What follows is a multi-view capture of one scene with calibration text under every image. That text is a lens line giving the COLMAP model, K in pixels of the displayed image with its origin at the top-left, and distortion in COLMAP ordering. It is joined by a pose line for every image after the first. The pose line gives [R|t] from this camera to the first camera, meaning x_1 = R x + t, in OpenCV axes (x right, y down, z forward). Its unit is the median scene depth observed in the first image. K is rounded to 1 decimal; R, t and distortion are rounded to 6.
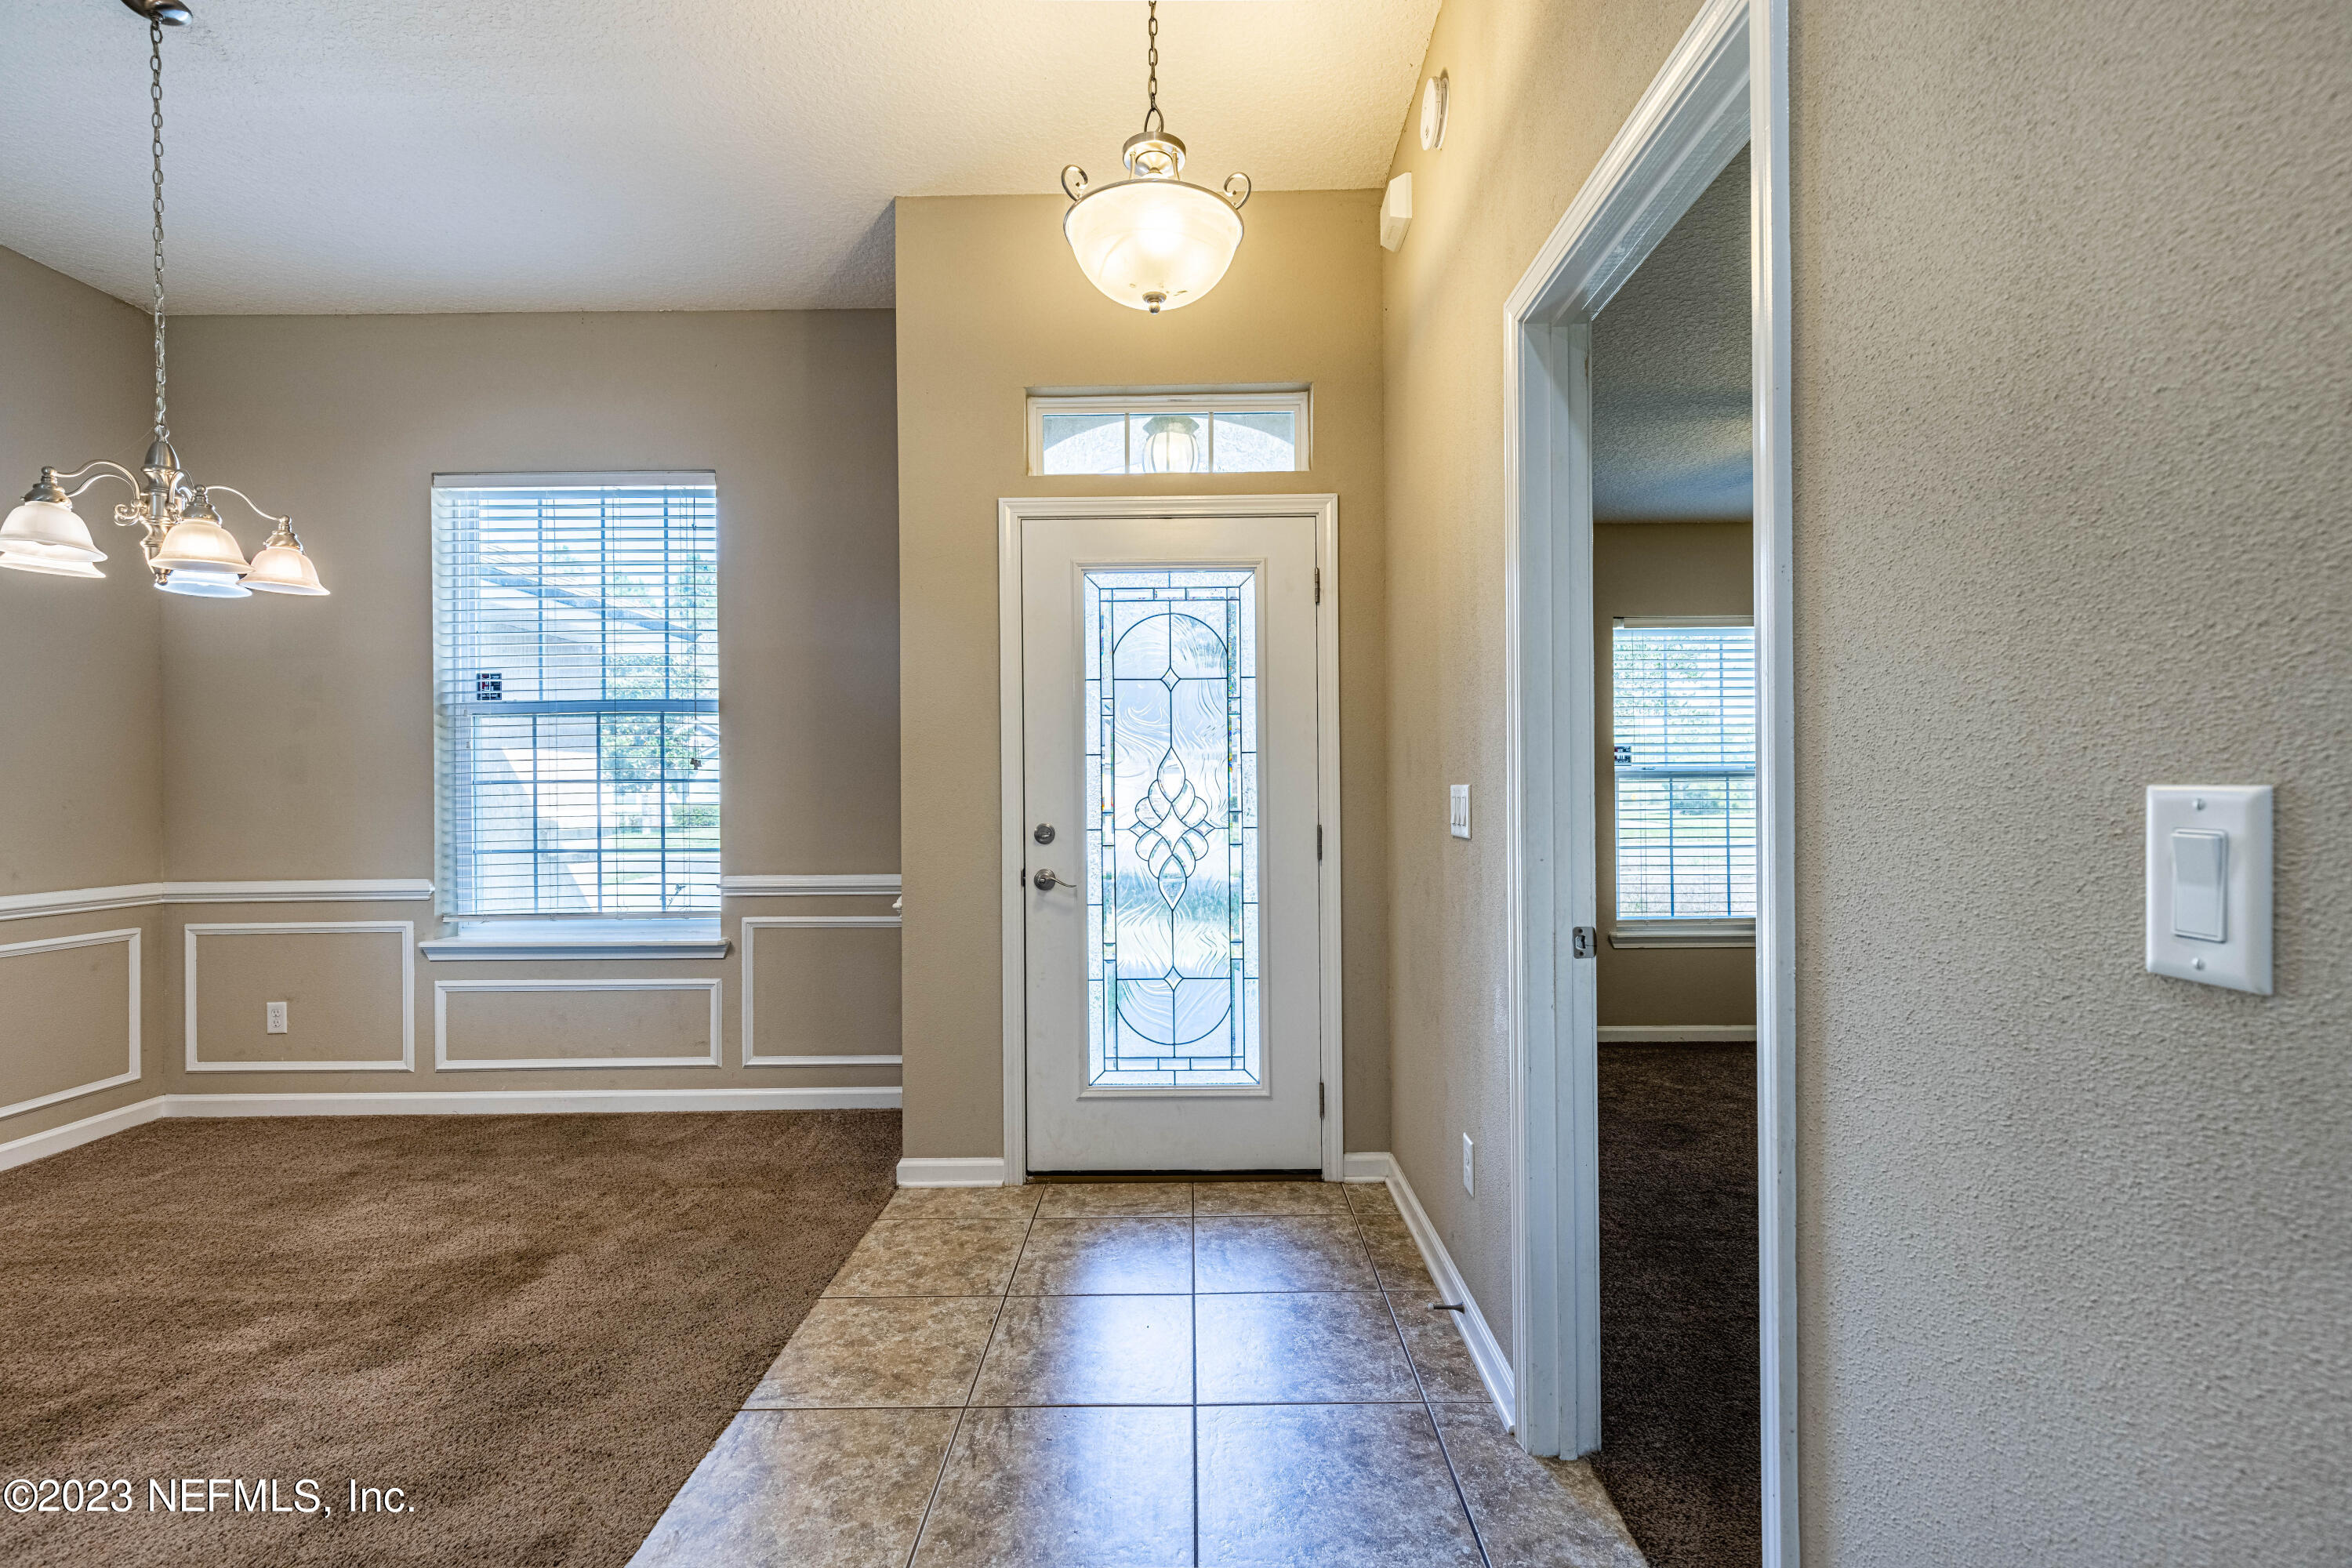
lens RADIAL K [[1063.4, 0, 1179.9], [0, 1063.4, 781.6], [0, 0, 1]] dist [0.017938, 0.000154]
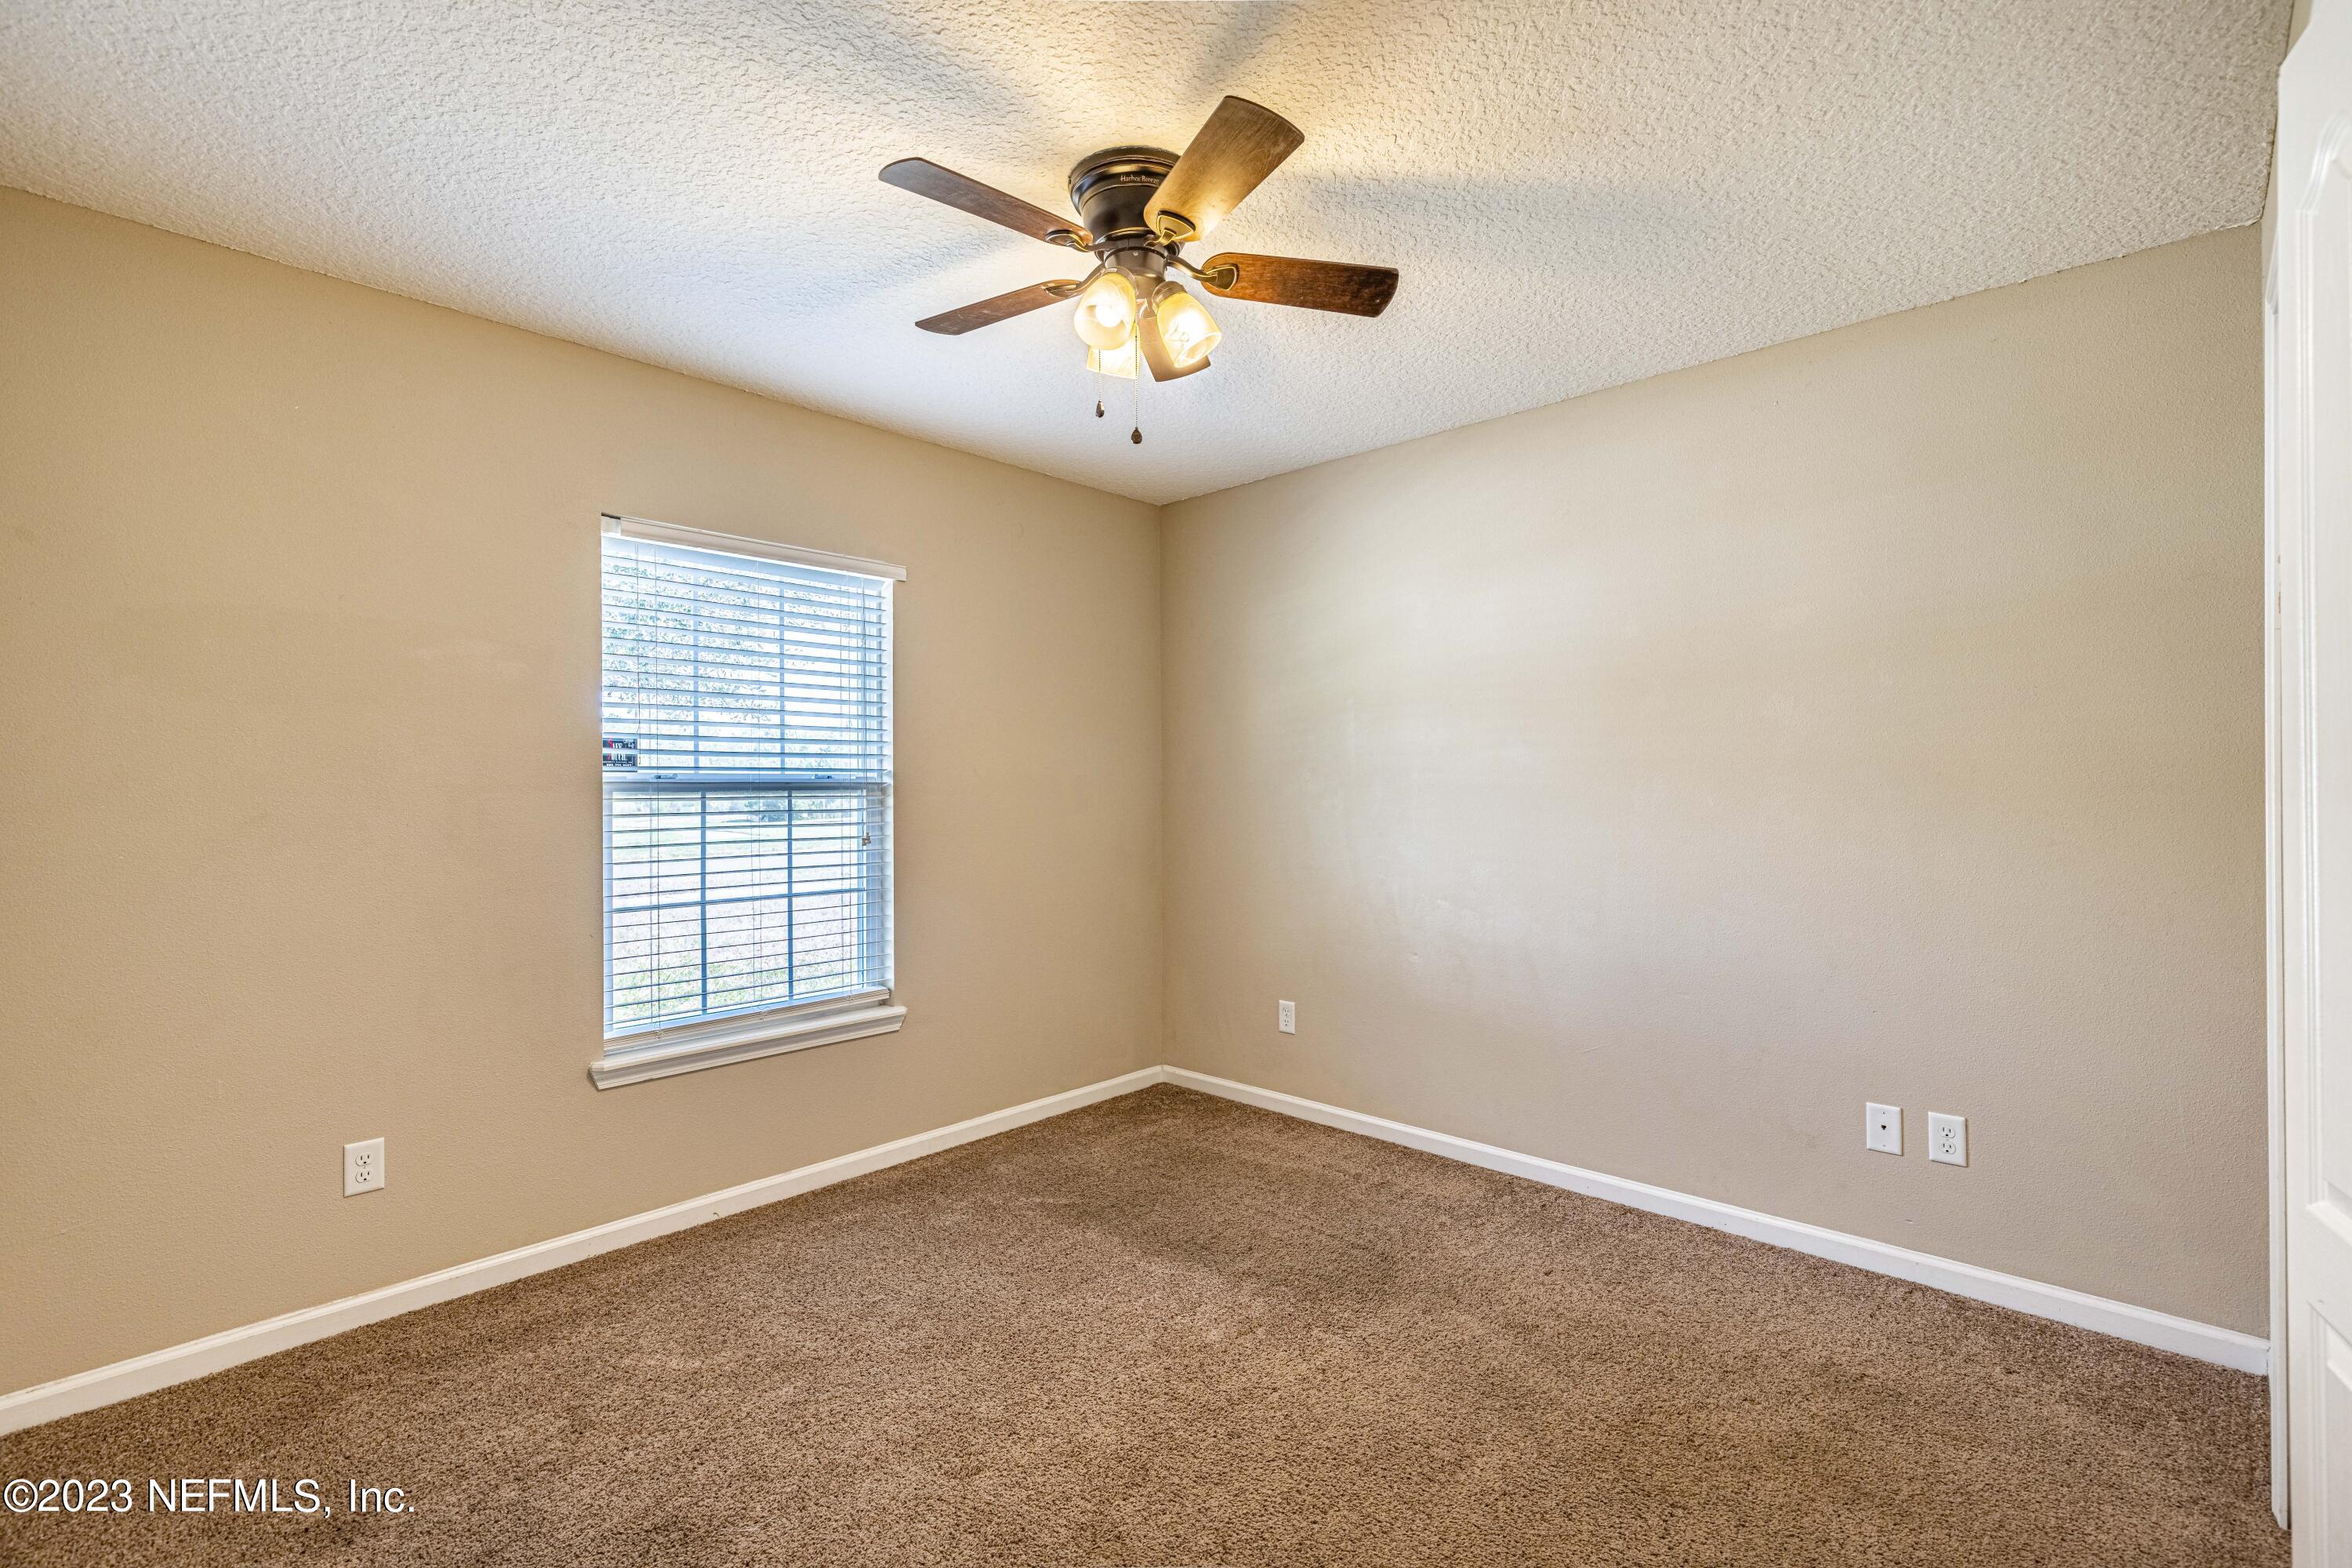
lens RADIAL K [[1063.4, 0, 1190.6], [0, 1063.4, 782.0], [0, 0, 1]] dist [0.017938, 0.000154]
pose [[0.668648, 0.008259, 0.743533, 0.188044], [-0.005530, 0.999966, -0.006134, -0.007316], [-0.743559, -0.000010, 0.668671, 0.374198]]
